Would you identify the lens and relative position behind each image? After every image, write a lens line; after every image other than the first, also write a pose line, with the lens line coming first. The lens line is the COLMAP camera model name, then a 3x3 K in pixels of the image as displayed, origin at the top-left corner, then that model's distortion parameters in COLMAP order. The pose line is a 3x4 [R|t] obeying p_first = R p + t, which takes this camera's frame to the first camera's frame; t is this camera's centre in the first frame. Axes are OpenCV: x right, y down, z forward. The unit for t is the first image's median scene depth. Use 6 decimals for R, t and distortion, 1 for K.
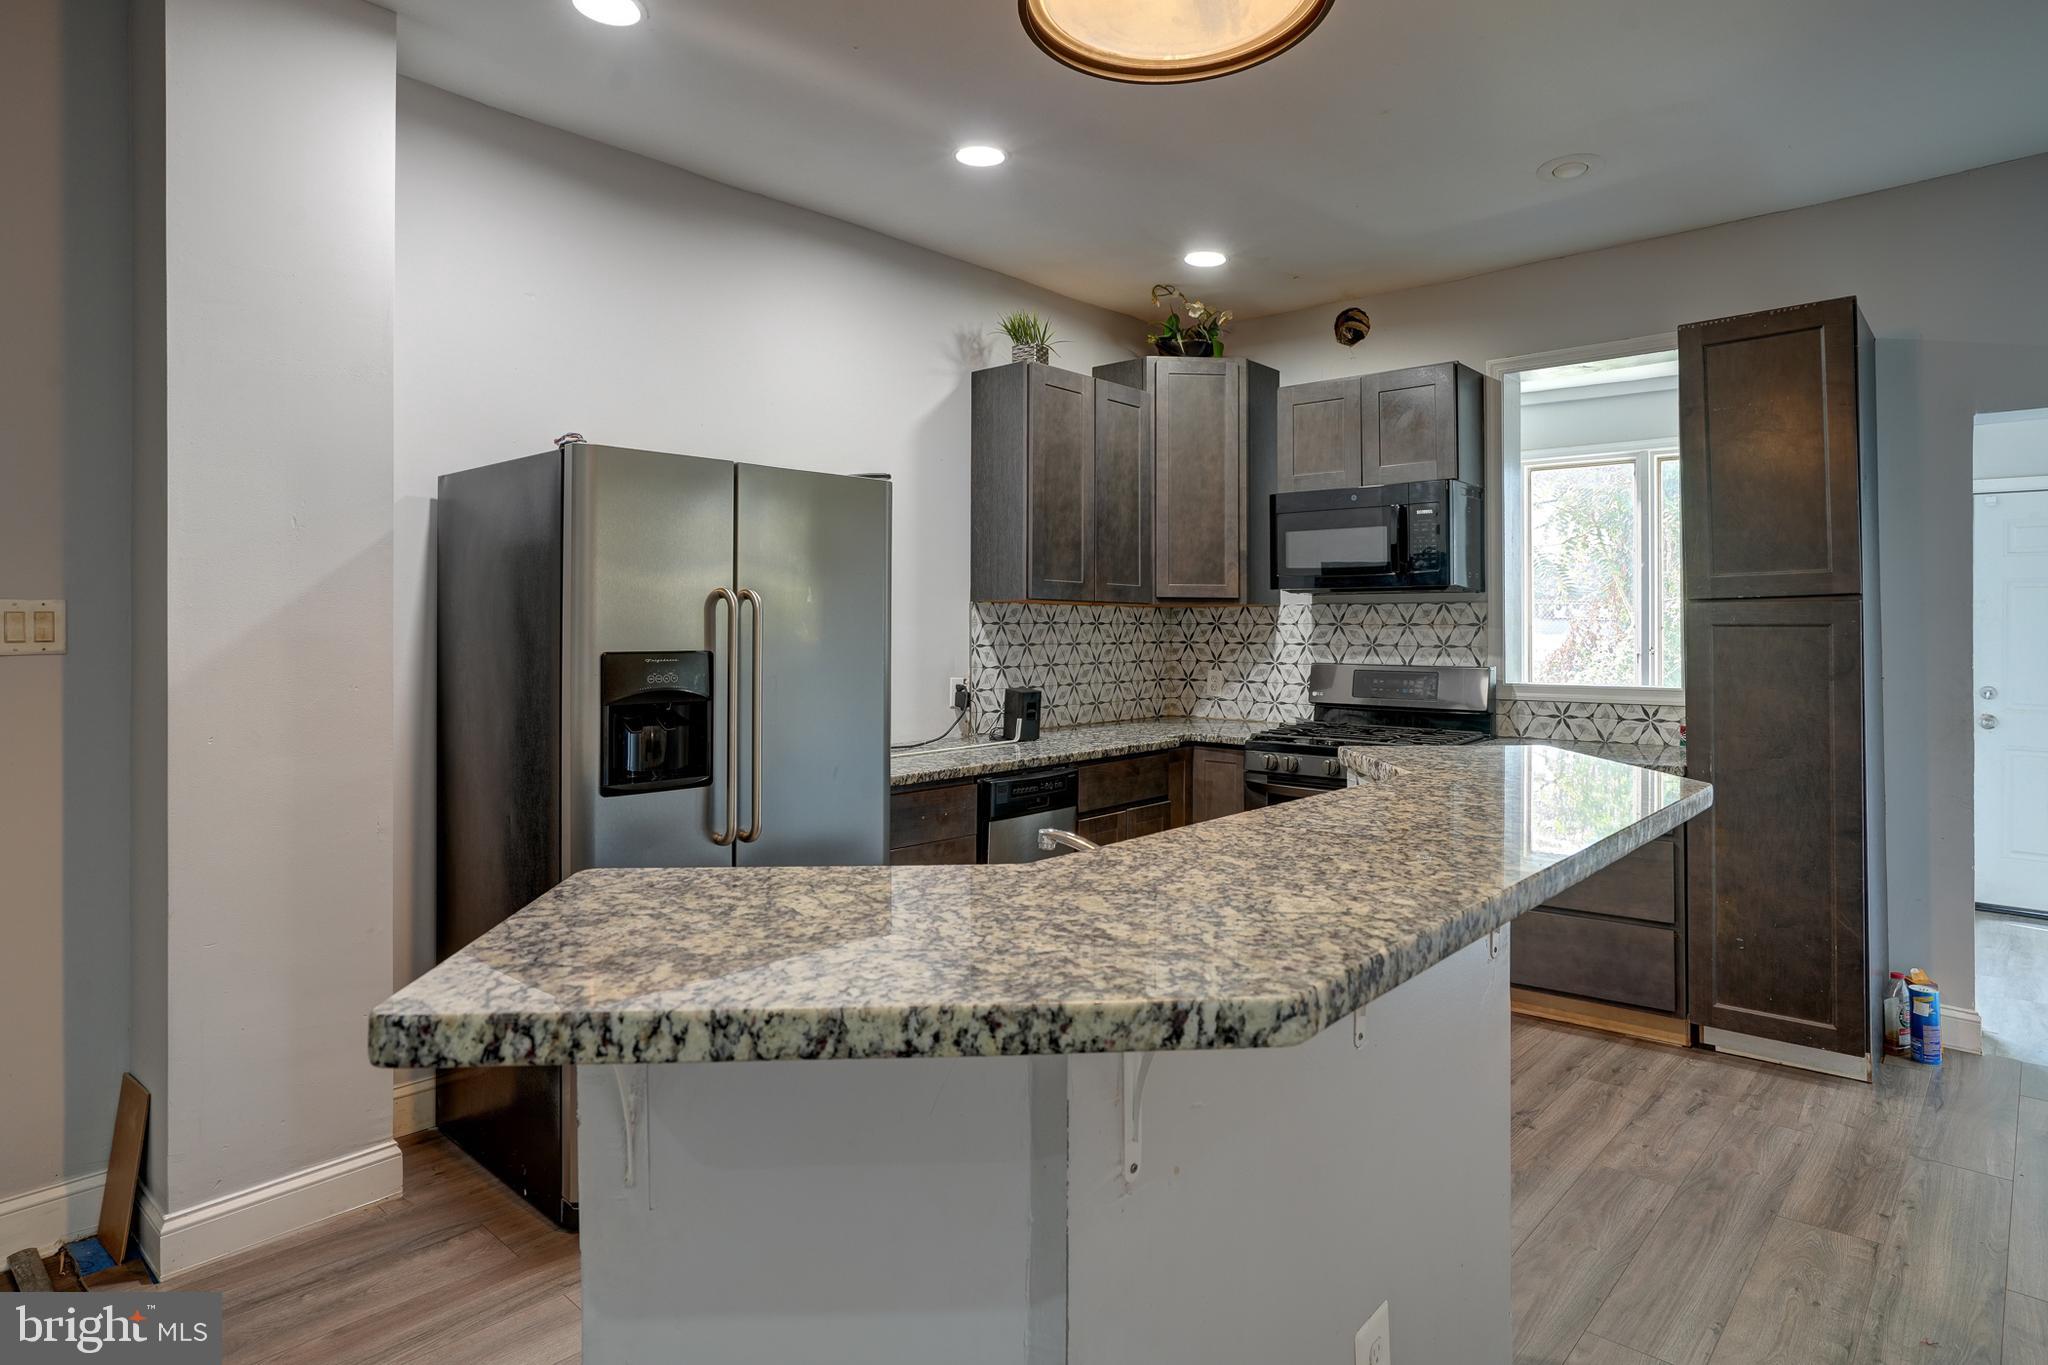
lens RADIAL K [[1138.2, 0, 1020.6], [0, 1138.2, 615.1], [0, 0, 1]] dist [-0.024092, 0.000770]
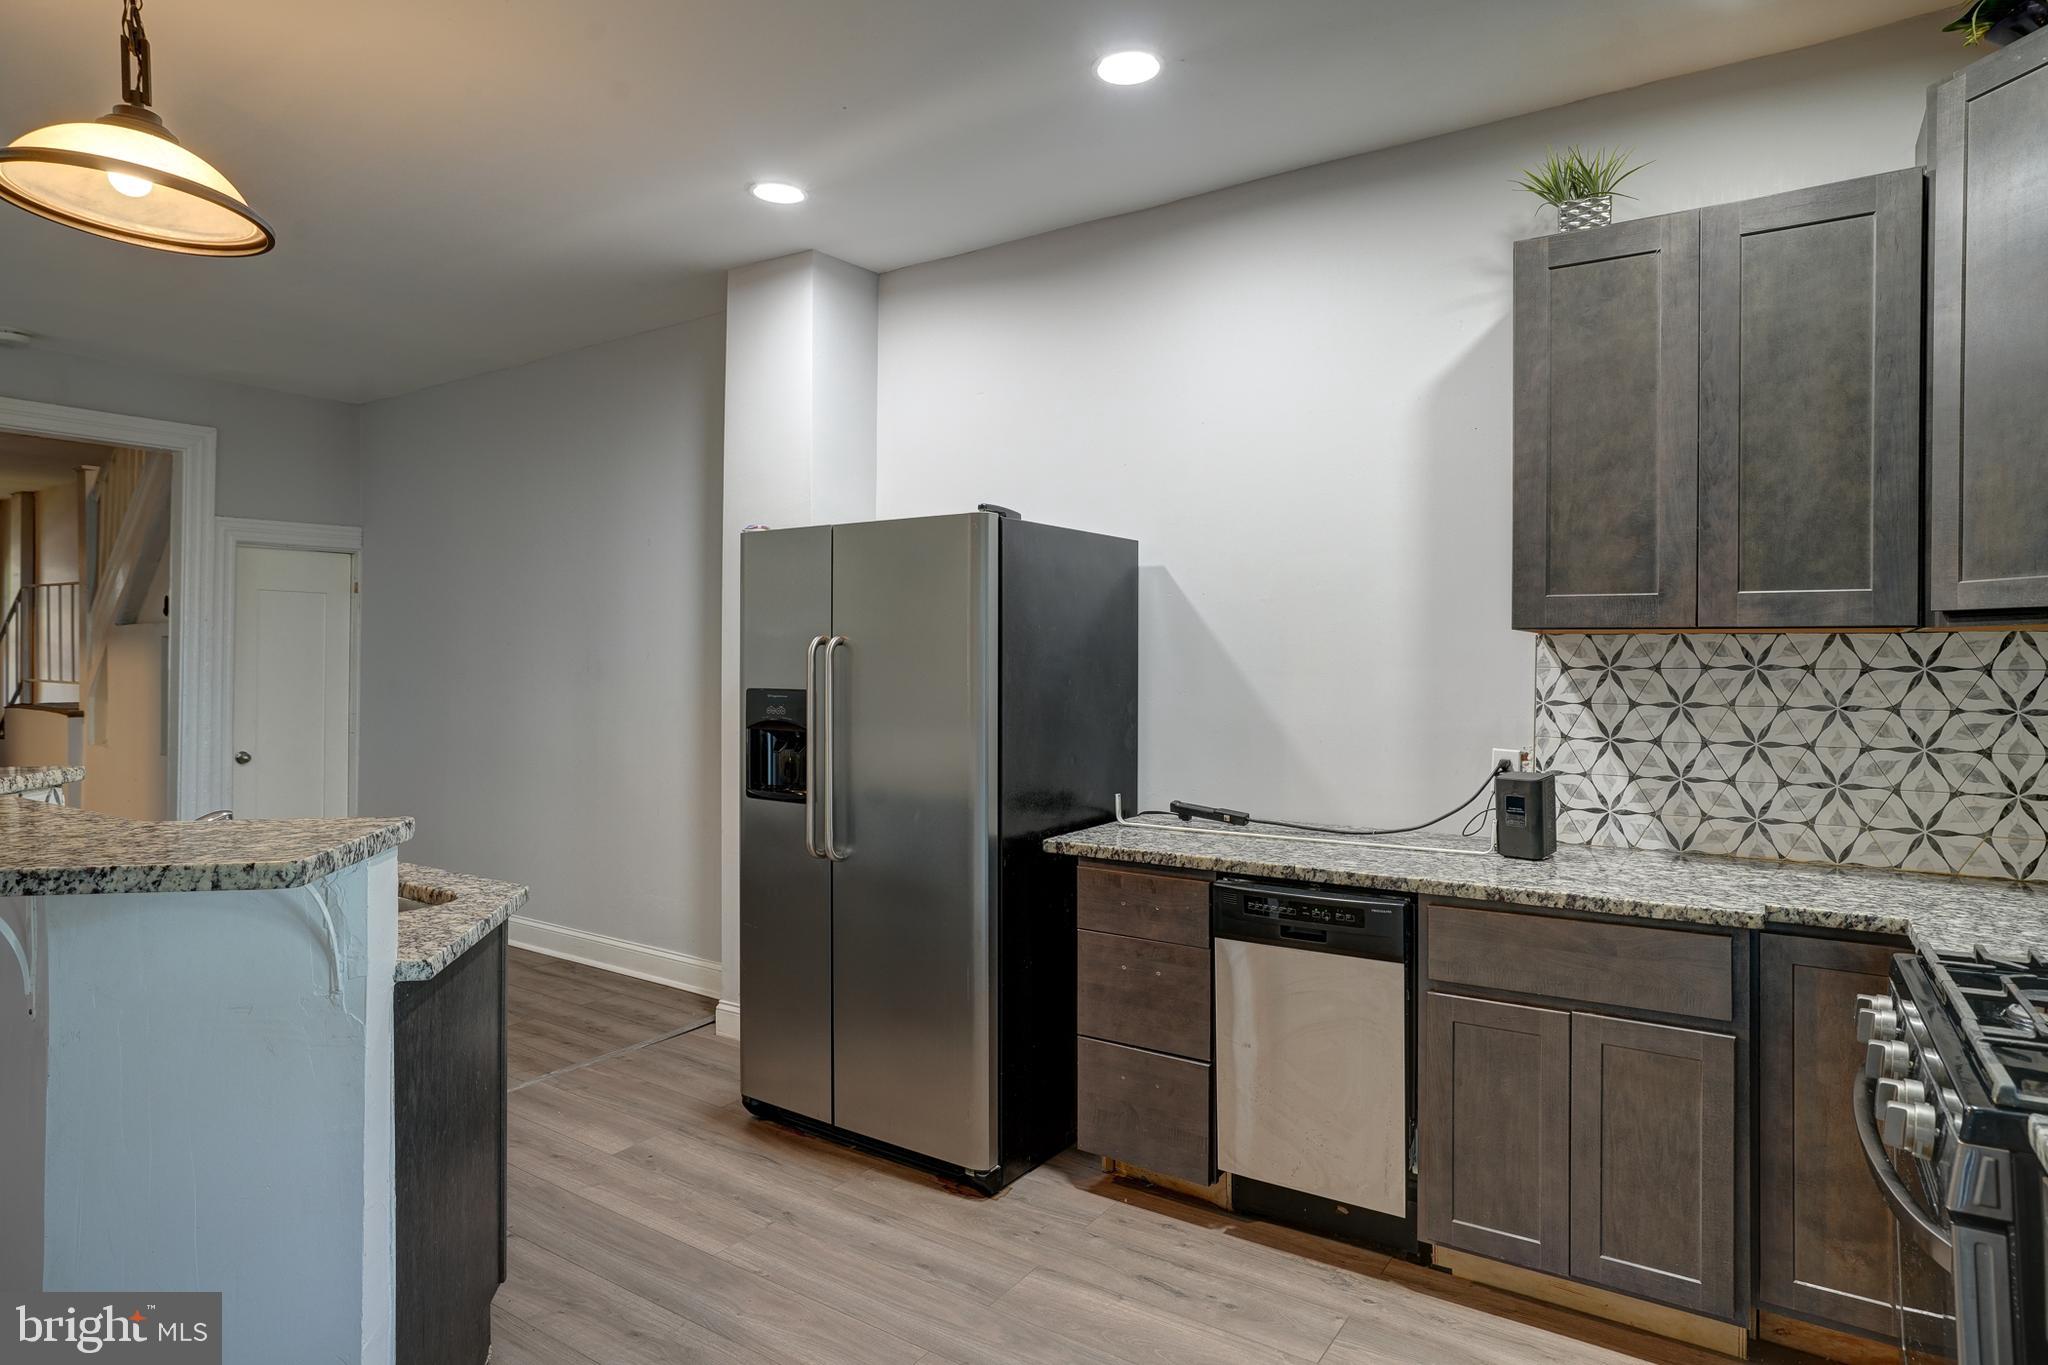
lens RADIAL K [[1128.3, 0, 1036.2], [0, 1128.3, 661.5], [0, 0, 1]] dist [-0.035239, 0.028365]
pose [[0.151752, -0.002446, -0.988416, 0.526422], [0.006012, 0.999981, -0.001552, 0.002951], [0.988400, -0.005707, 0.151763, 0.602314]]
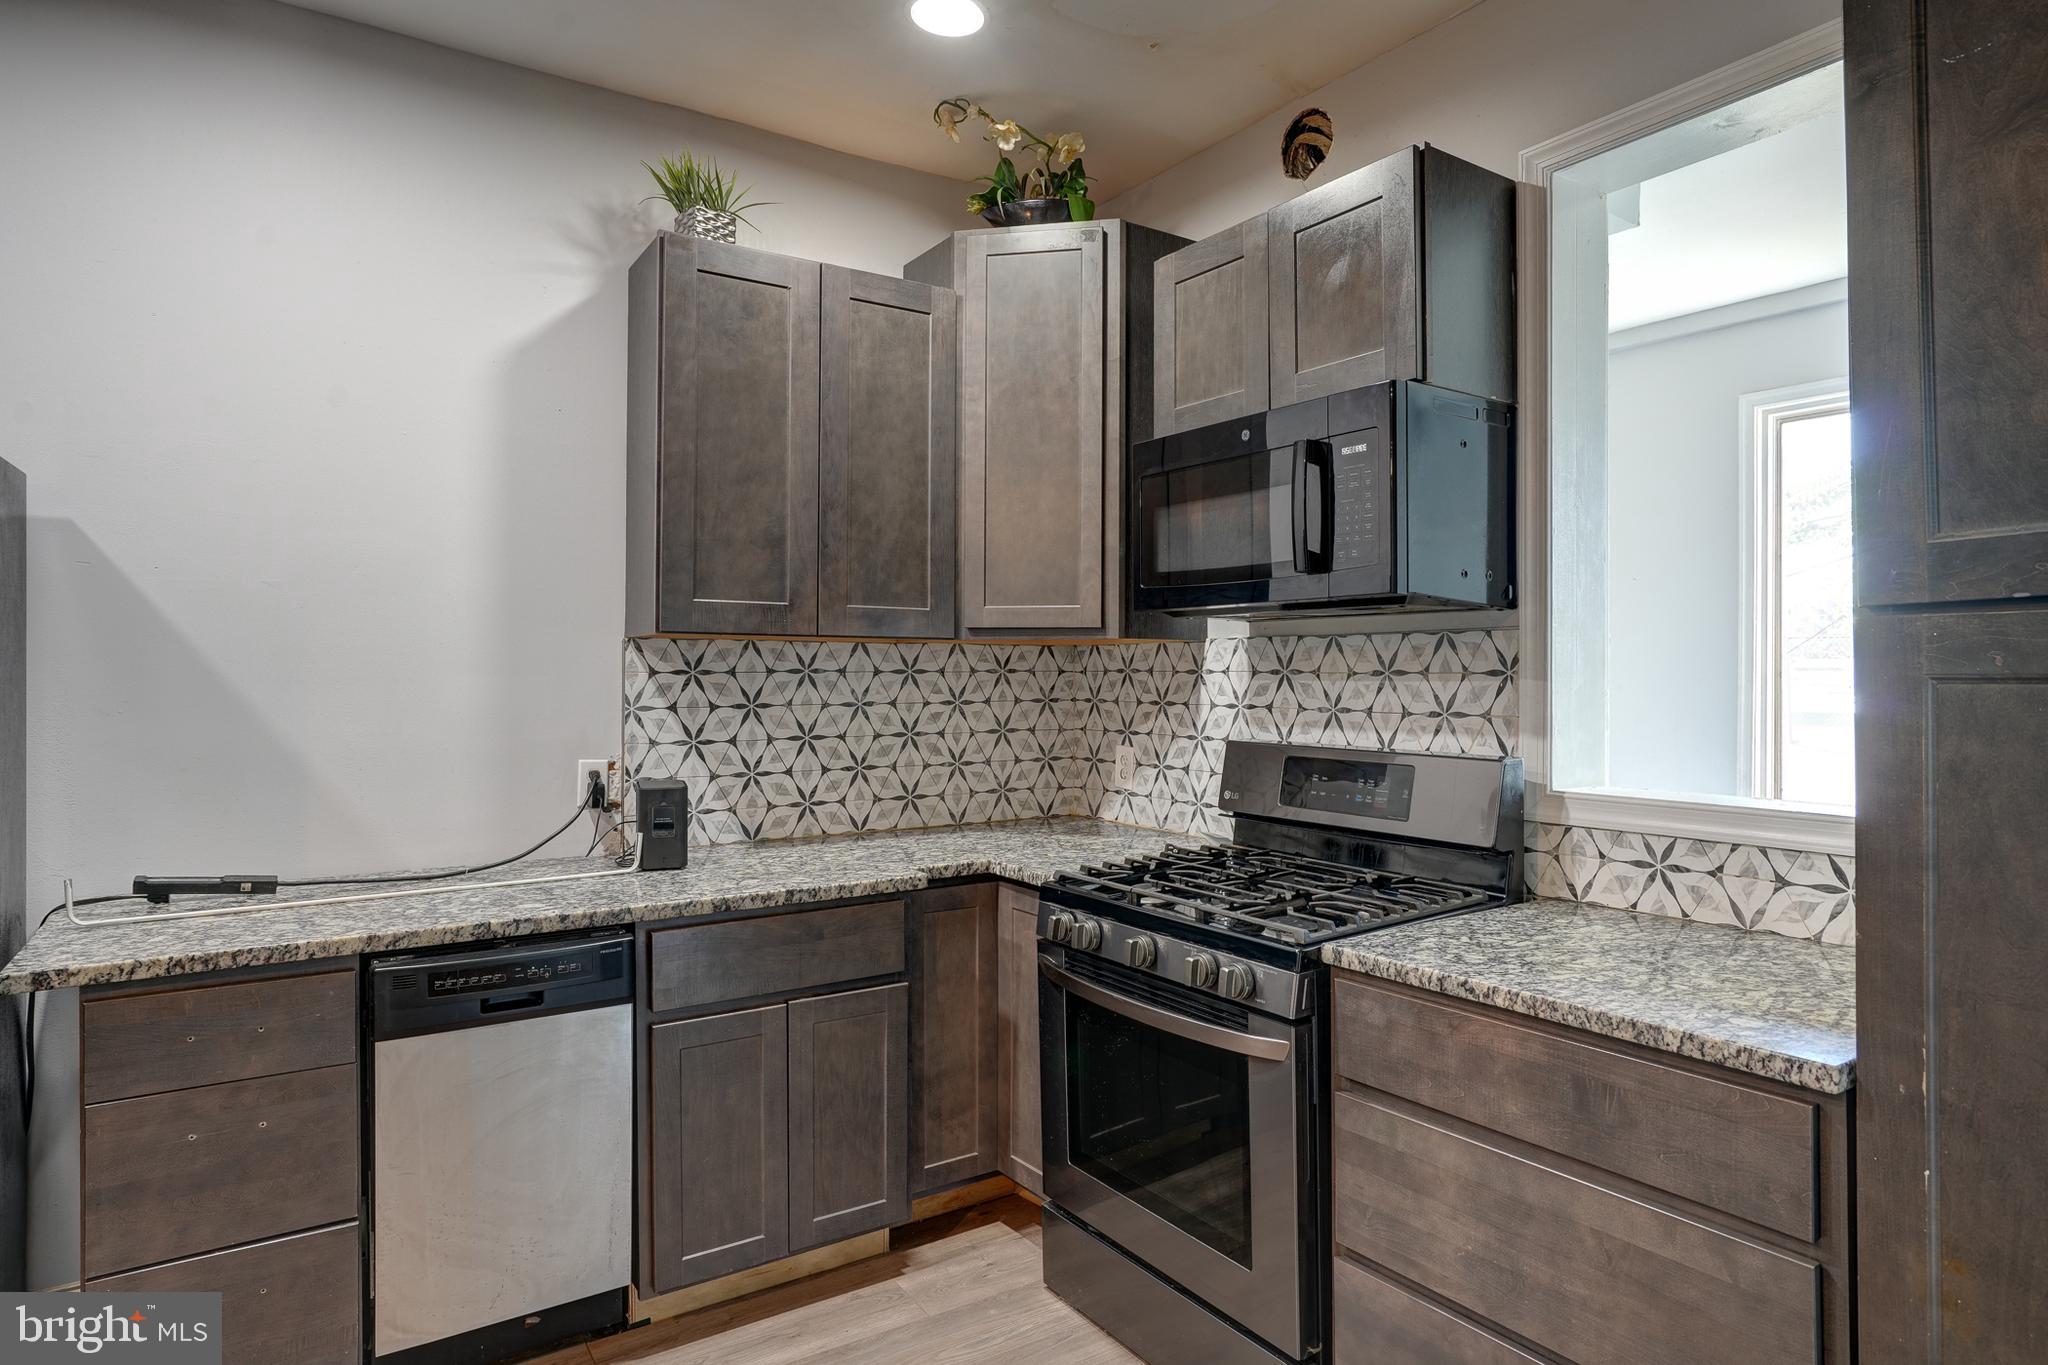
lens RADIAL K [[1169.6, 0, 1012.7], [0, 1169.6, 676.3], [0, 0, 1]] dist [-0.041684, 0.033059]
pose [[0.966057, -0.001163, -0.258327, 0.316244], [0.005104, 0.999881, 0.014585, 0.001046], [0.258279, -0.015409, 0.965948, 0.425125]]
